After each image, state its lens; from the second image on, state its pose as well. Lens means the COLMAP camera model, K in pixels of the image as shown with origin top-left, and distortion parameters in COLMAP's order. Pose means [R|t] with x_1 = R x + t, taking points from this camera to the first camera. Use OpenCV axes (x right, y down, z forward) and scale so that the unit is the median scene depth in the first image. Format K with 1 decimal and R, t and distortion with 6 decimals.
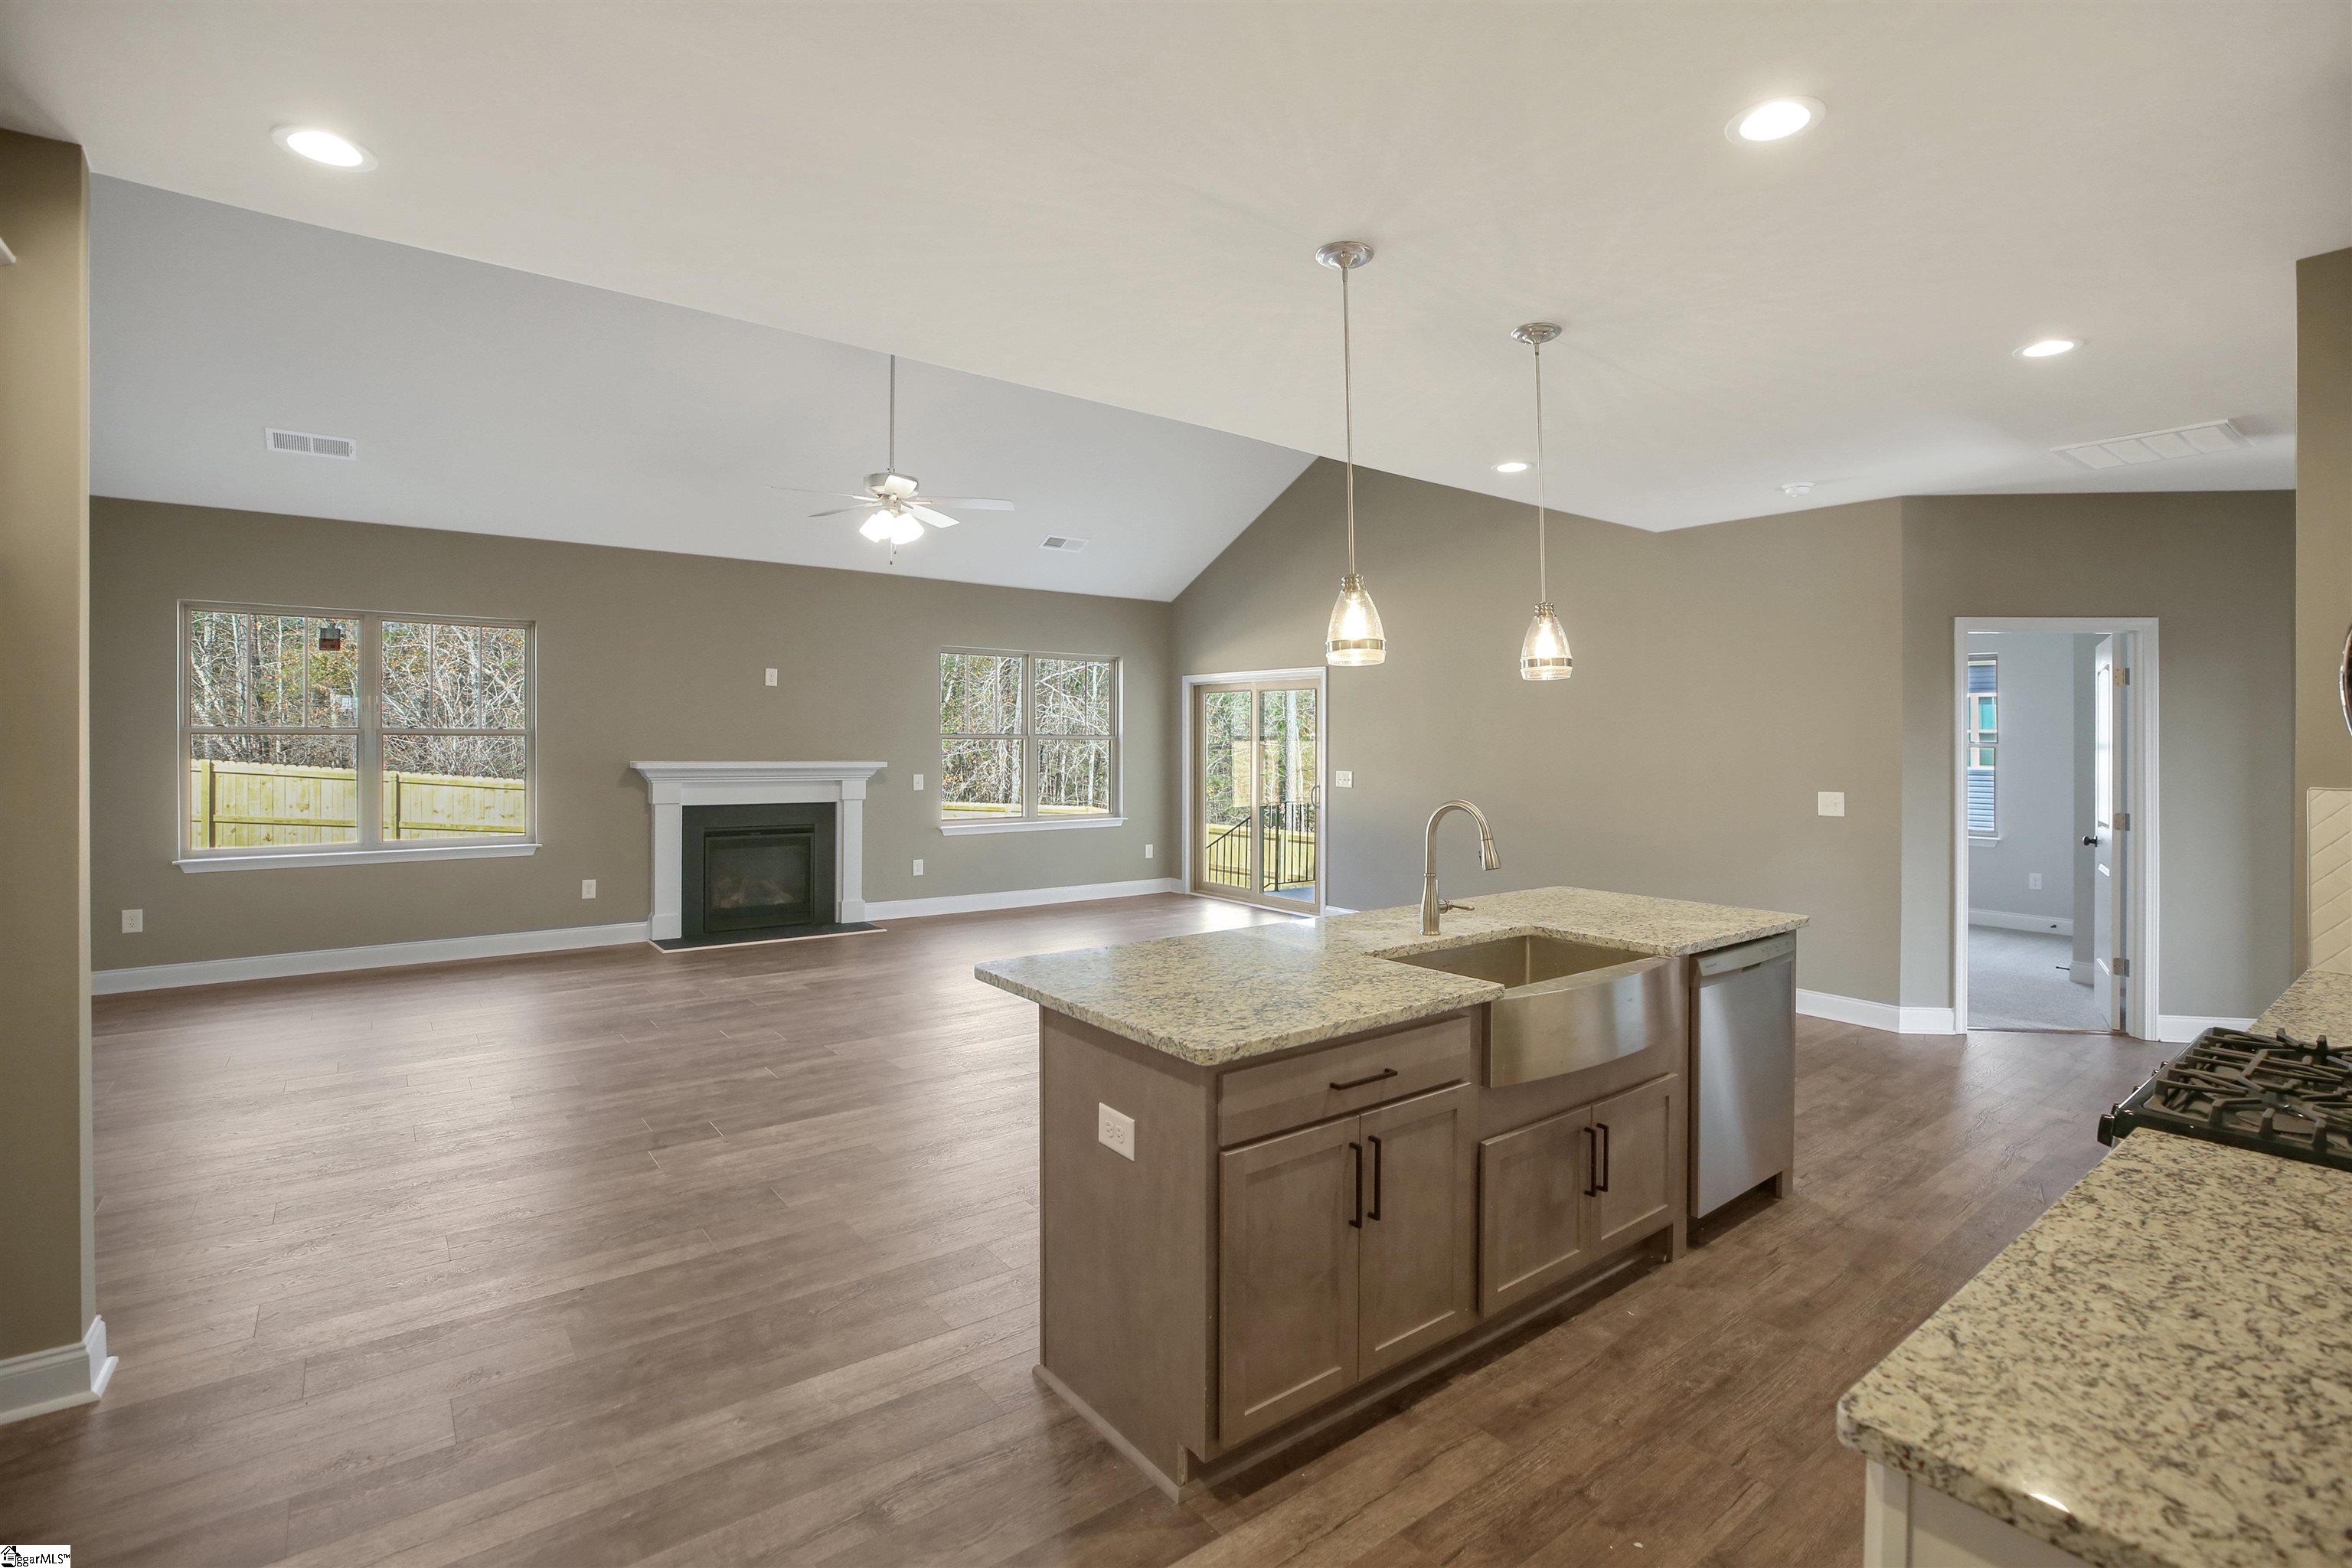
lens RADIAL K [[1093.3, 0, 1200.8], [0, 1093.3, 730.5], [0, 0, 1]] dist [-0.034066, 0.009442]
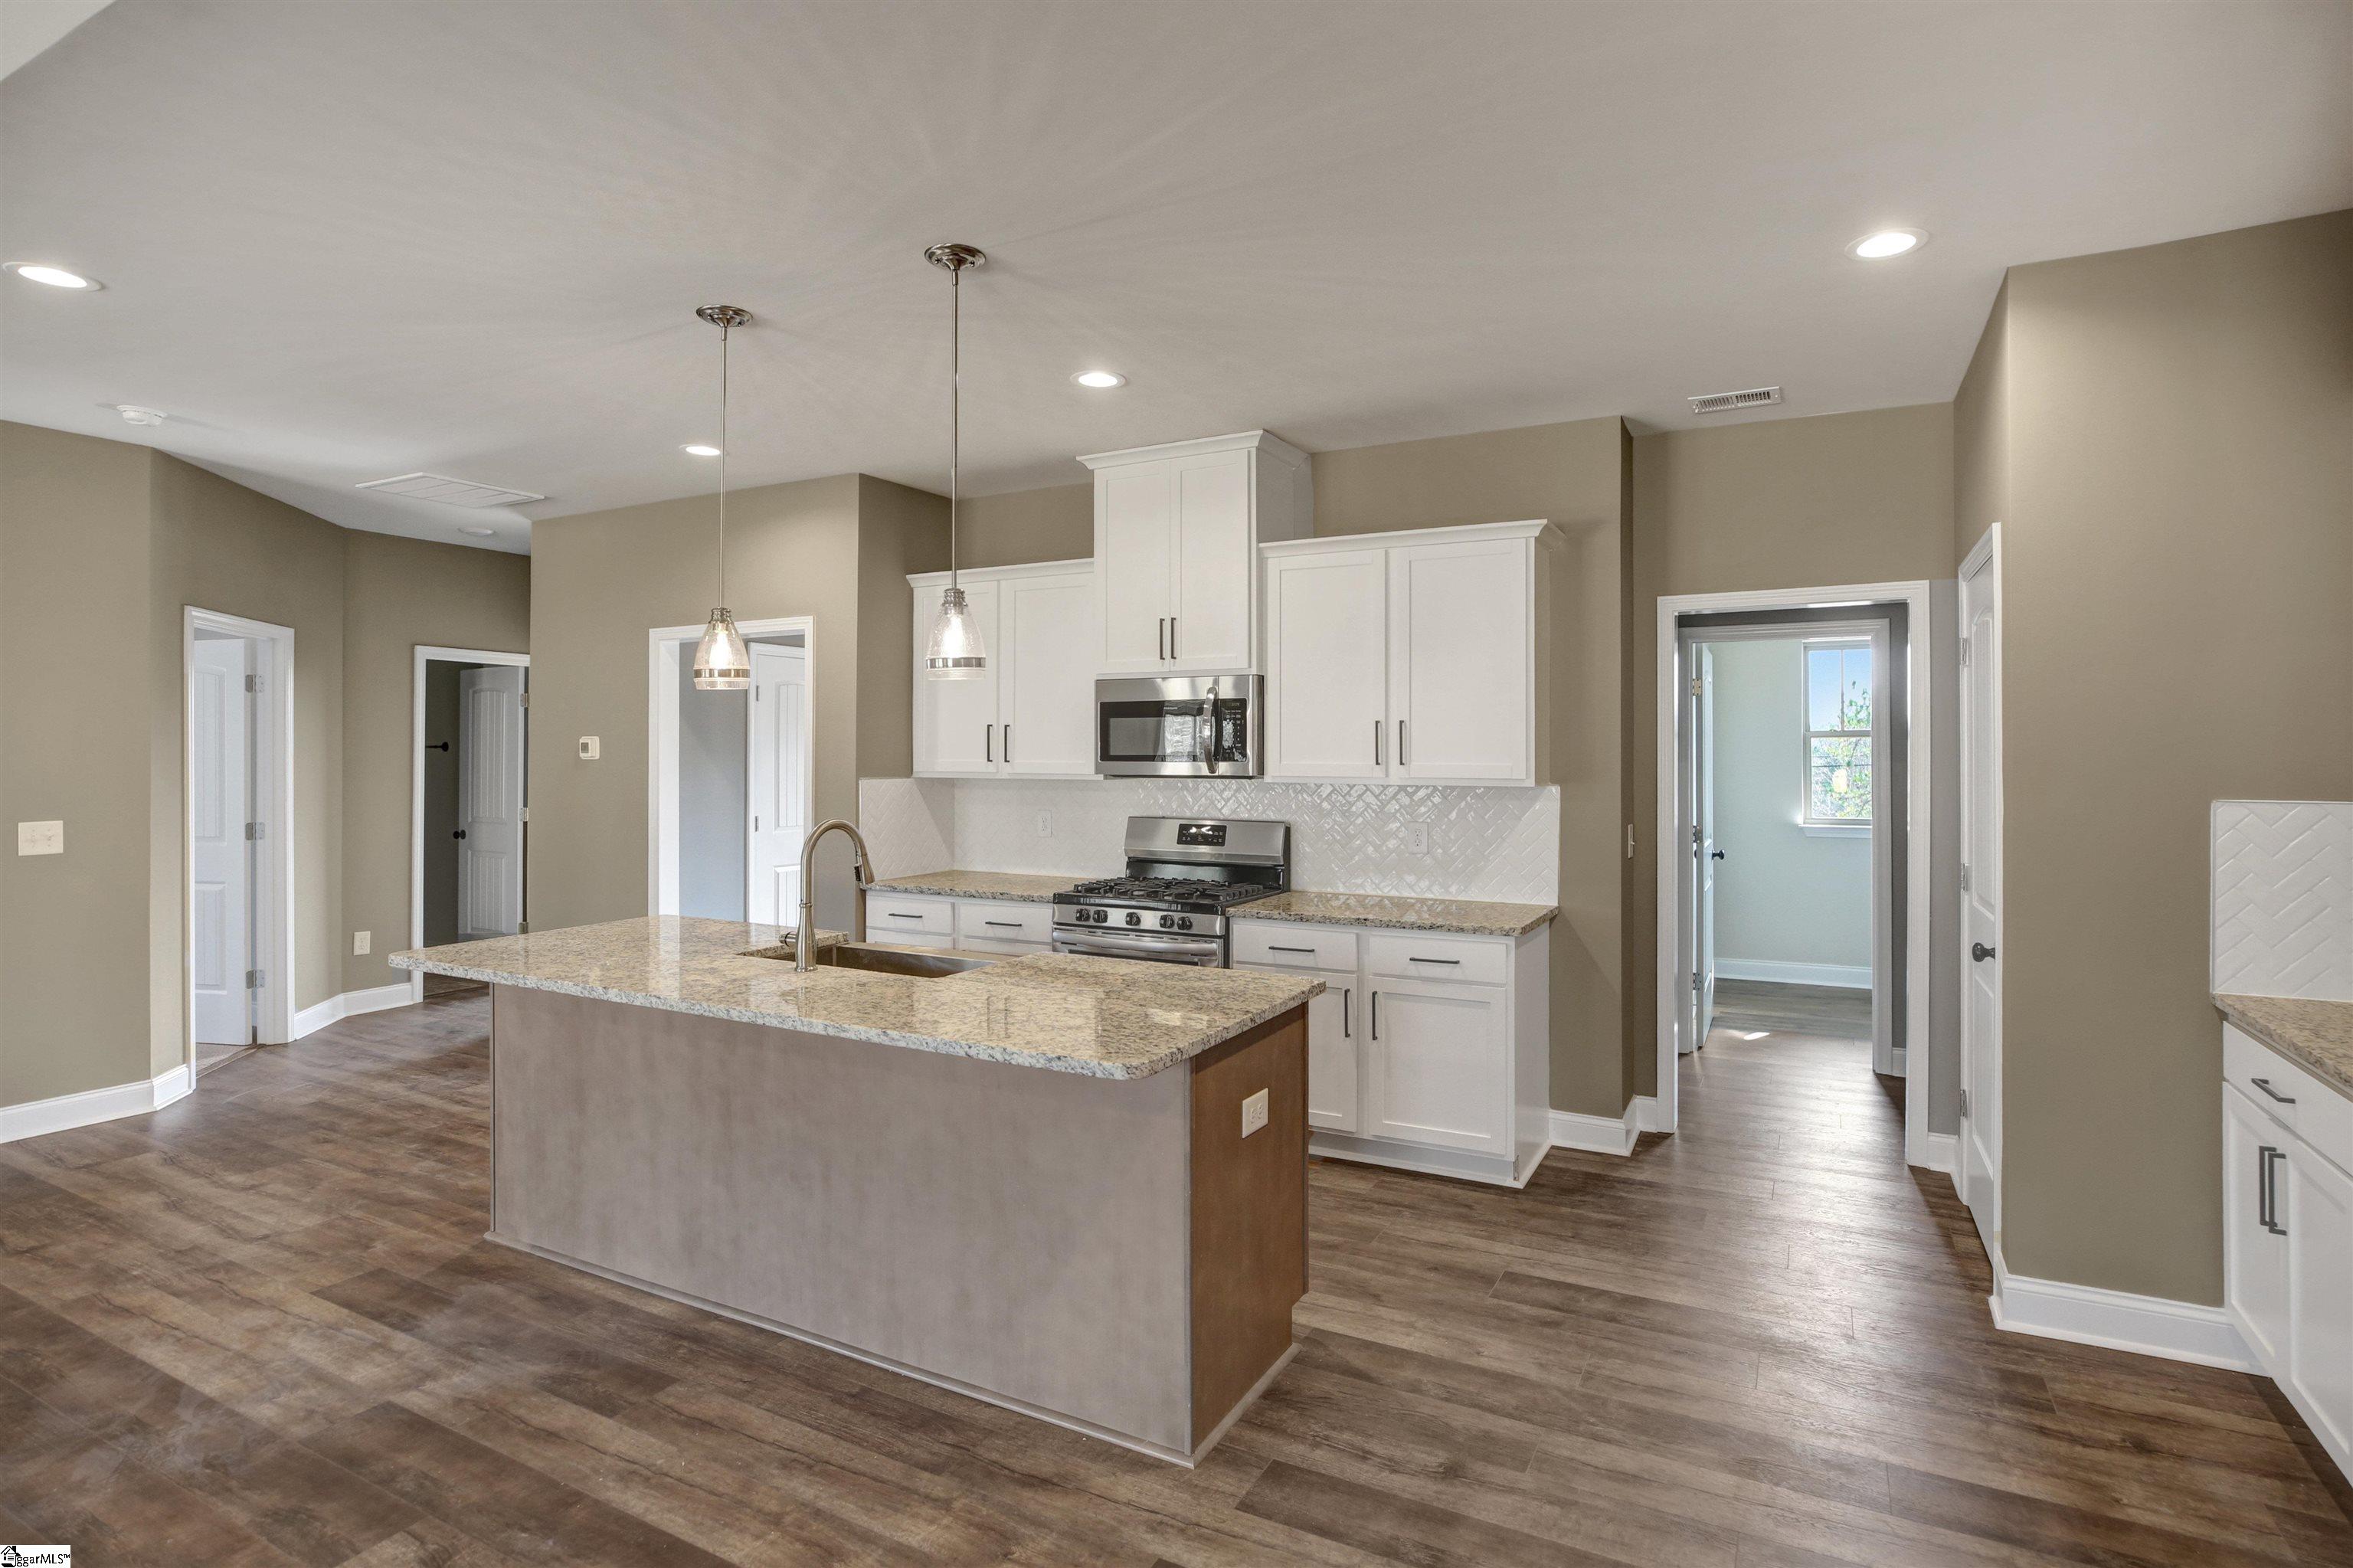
lens RADIAL K [[1182.1, 0, 1210.8], [0, 1182.1, 749.3], [0, 0, 1]] dist [-0.026900, 0.008885]
pose [[-0.410269, -0.005554, 0.911948, -0.343400], [-0.009749, 0.999951, 0.001704, -0.000441], [-0.911913, -0.008191, -0.410303, 0.459563]]
